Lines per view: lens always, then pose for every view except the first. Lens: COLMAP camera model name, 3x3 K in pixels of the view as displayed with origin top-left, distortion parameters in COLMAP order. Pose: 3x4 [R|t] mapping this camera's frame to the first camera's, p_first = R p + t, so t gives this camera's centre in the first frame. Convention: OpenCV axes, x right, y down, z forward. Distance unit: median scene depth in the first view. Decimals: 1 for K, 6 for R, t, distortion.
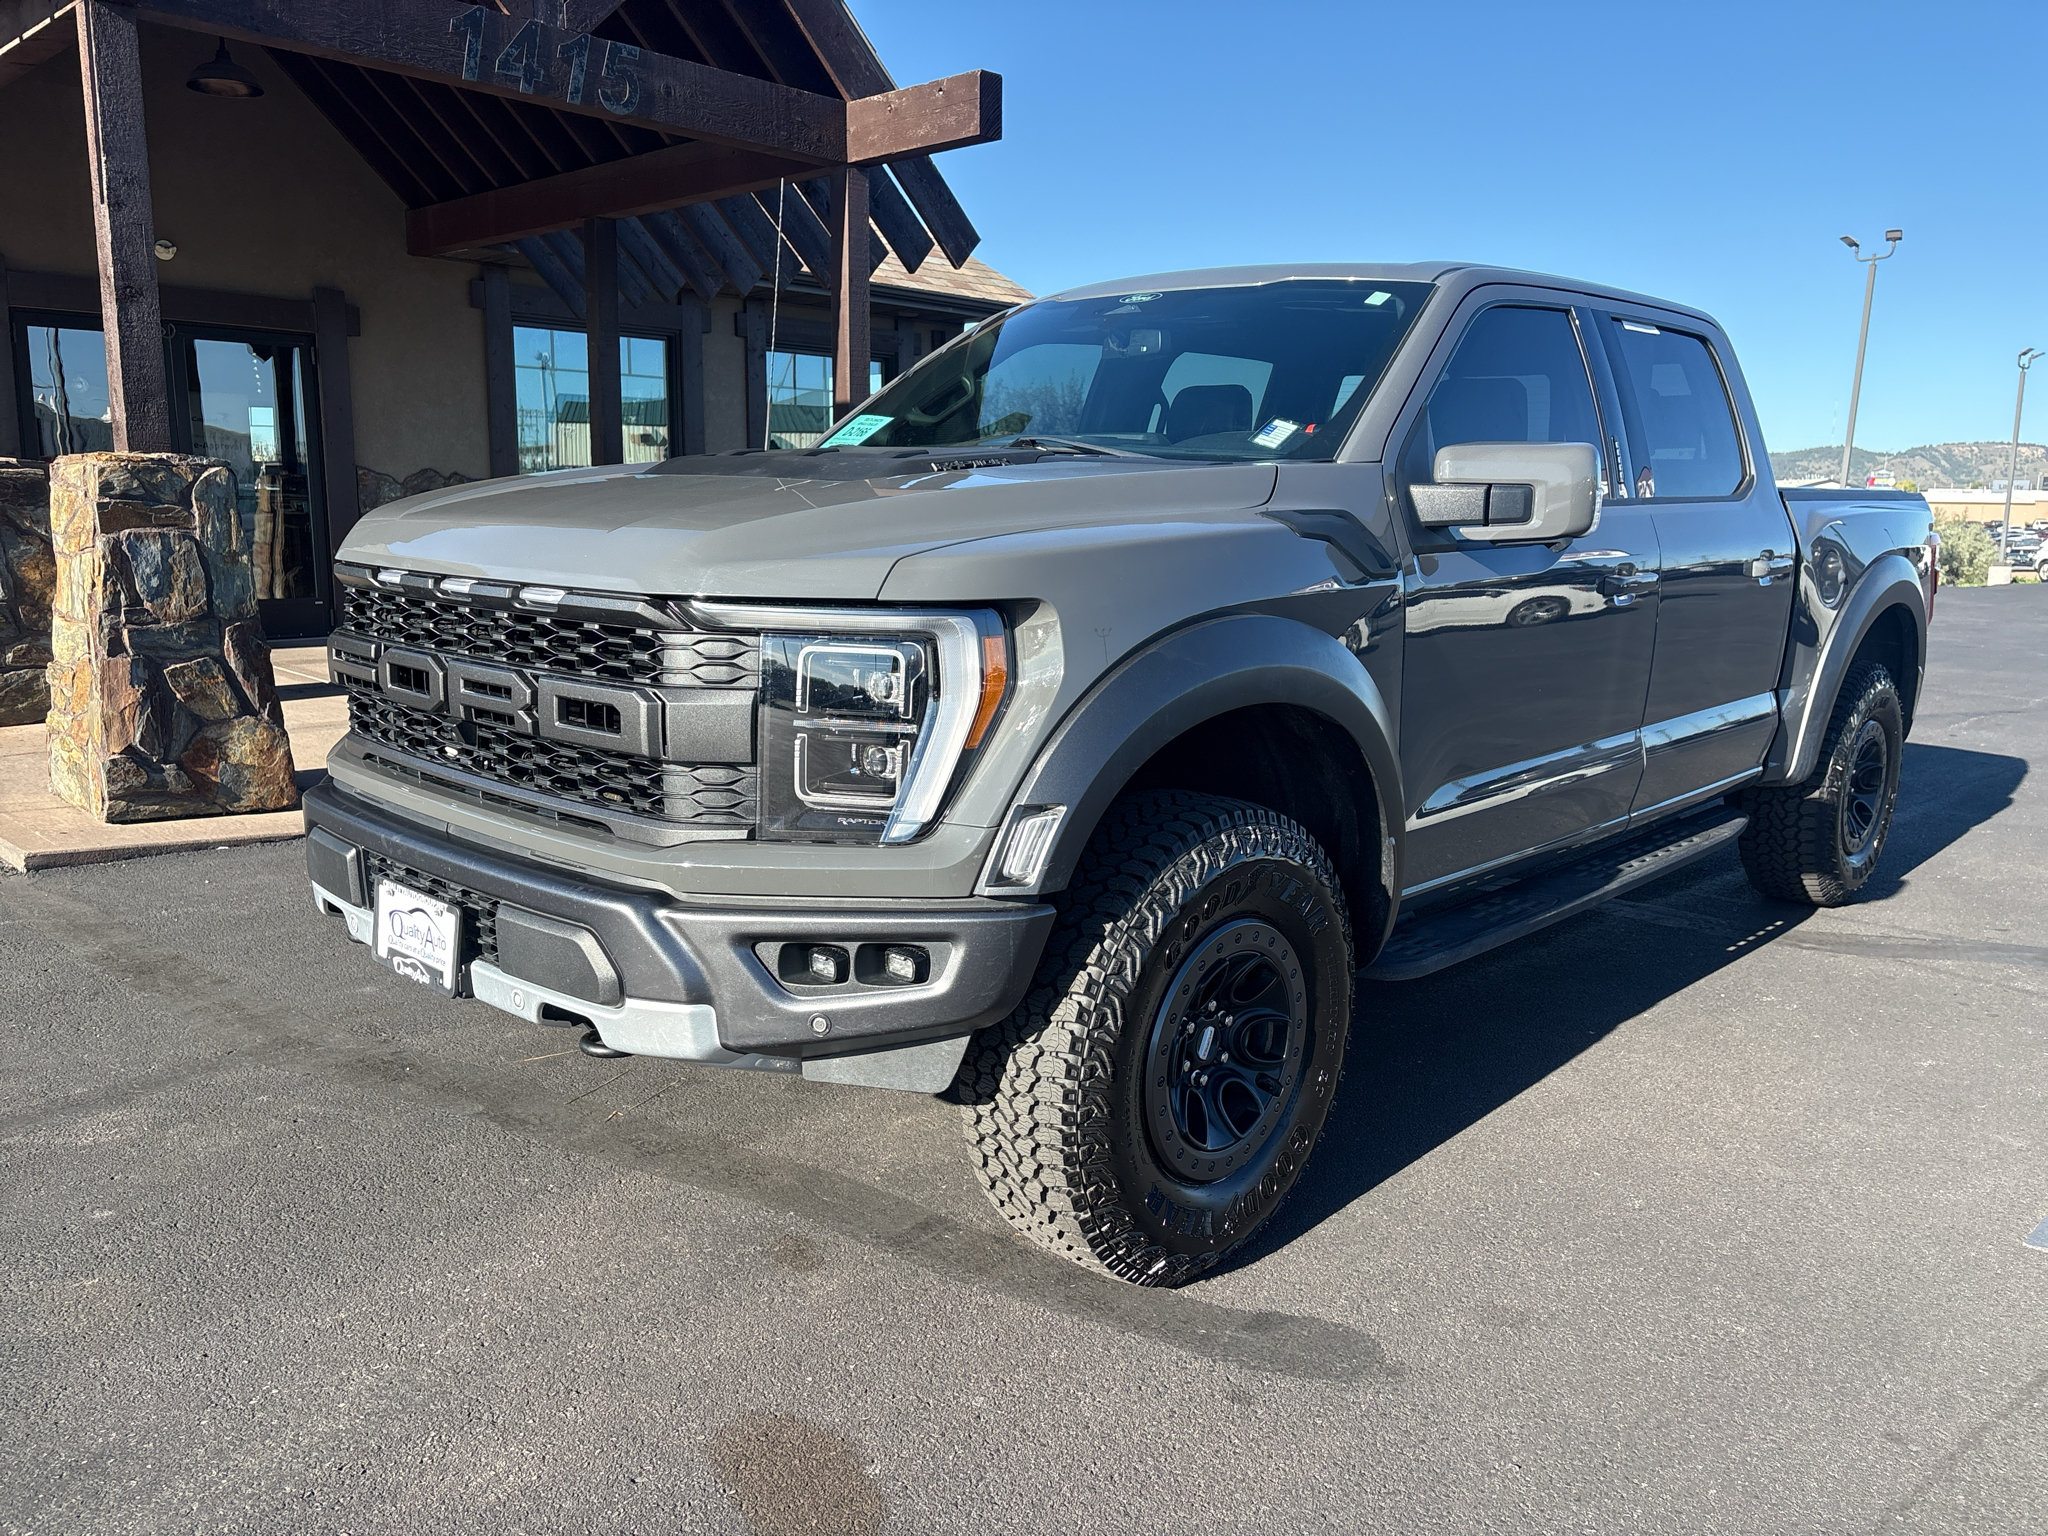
lens RADIAL K [[1520.0, 0, 1024.0], [0, 1520.0, 768.0], [0, 0, 1]] dist [0.078315, -0.100941]
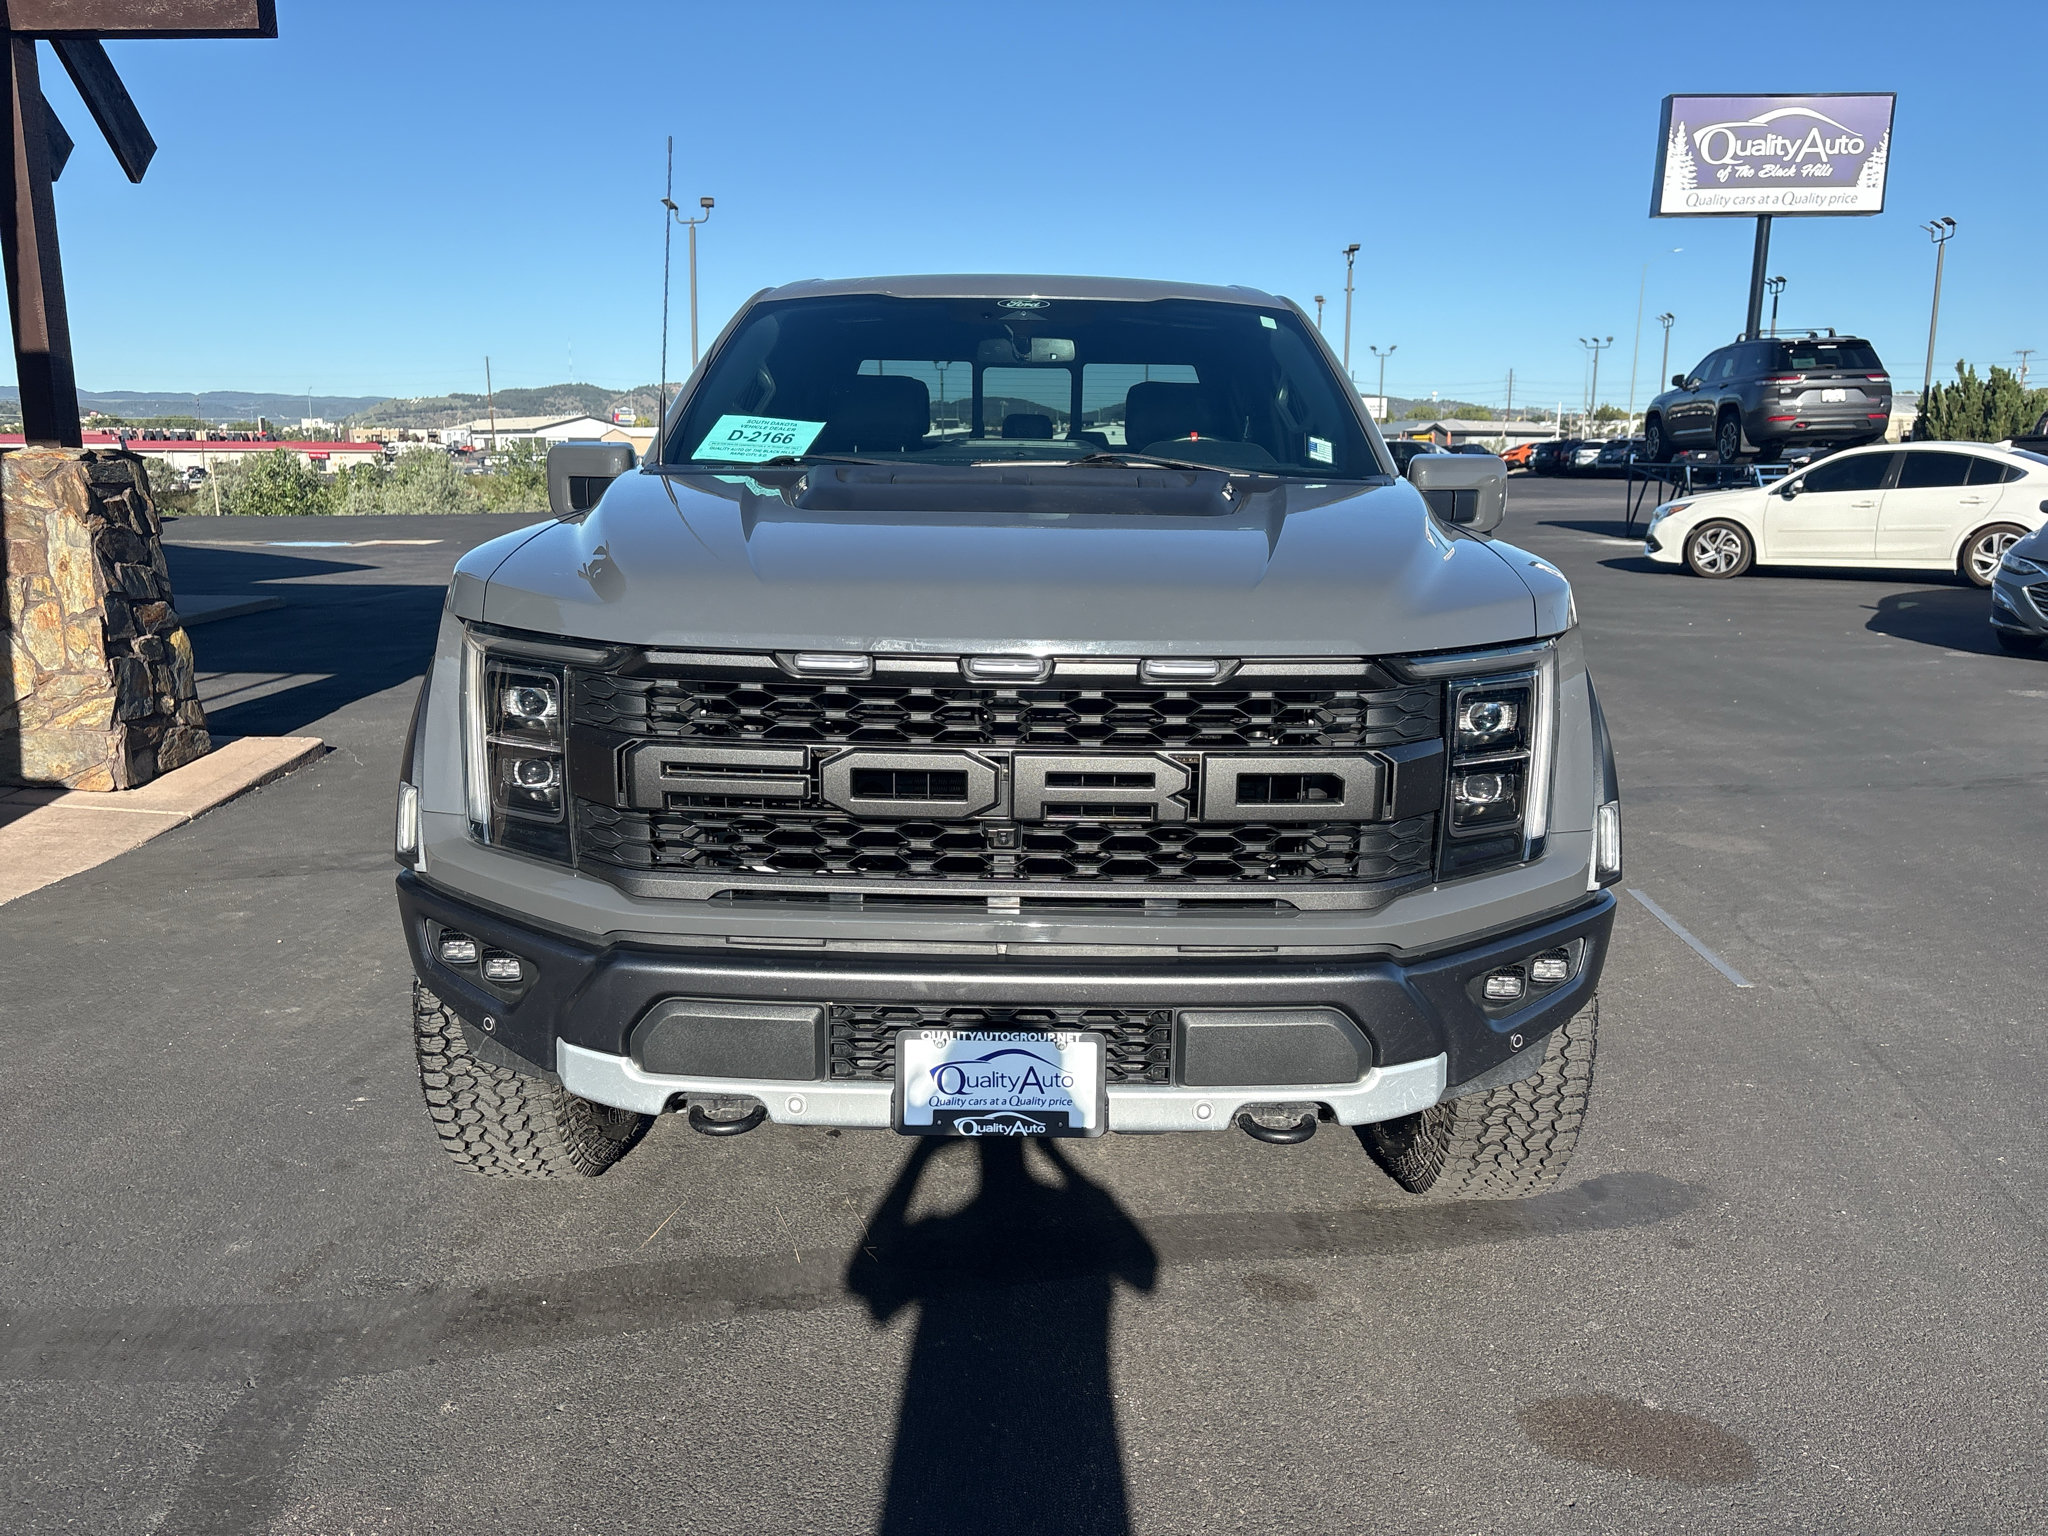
lens RADIAL K [[1520.0, 0, 1024.0], [0, 1520.0, 768.0], [0, 0, 1]] dist [0.078315, -0.100941]
pose [[0.736677, -0.150655, 0.659250, -0.849759], [0.124291, 0.988425, 0.086992, -0.124219], [-0.664724, 0.017854, 0.746875, 0.340088]]
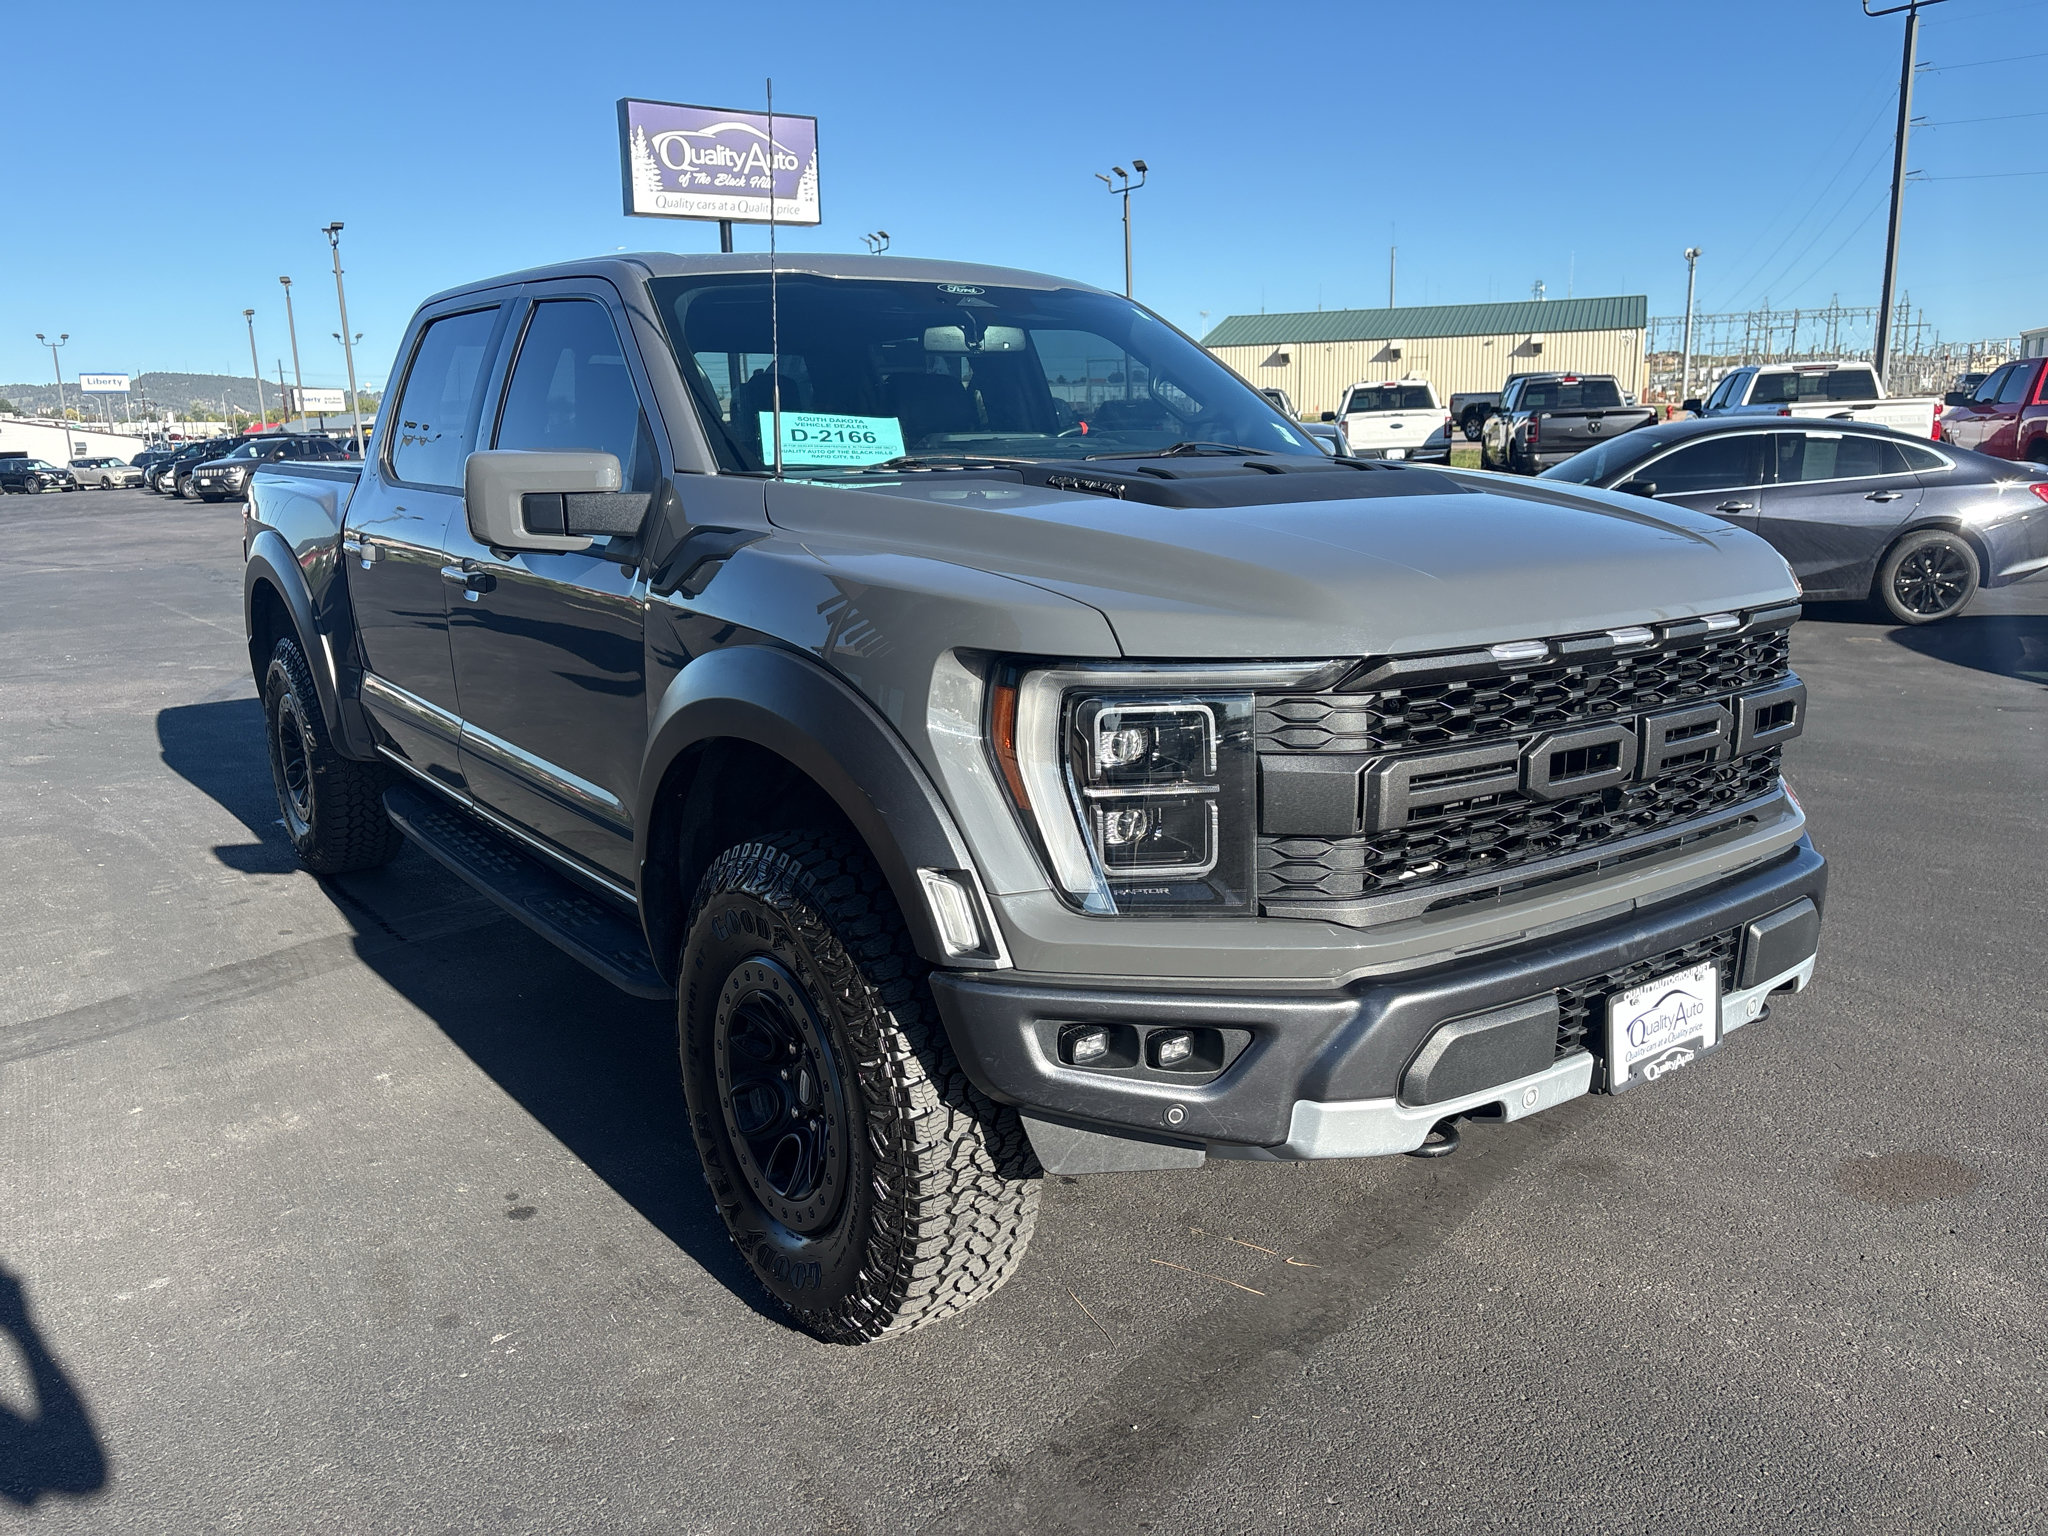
lens RADIAL K [[1520.0, 0, 1024.0], [0, 1520.0, 768.0], [0, 0, 1]] dist [0.078315, -0.100941]
pose [[0.191485, -0.230921, 0.953944, -1.207502], [0.194412, 0.961595, 0.193749, -0.264971], [-0.962049, 0.148358, 0.229025, 1.056837]]
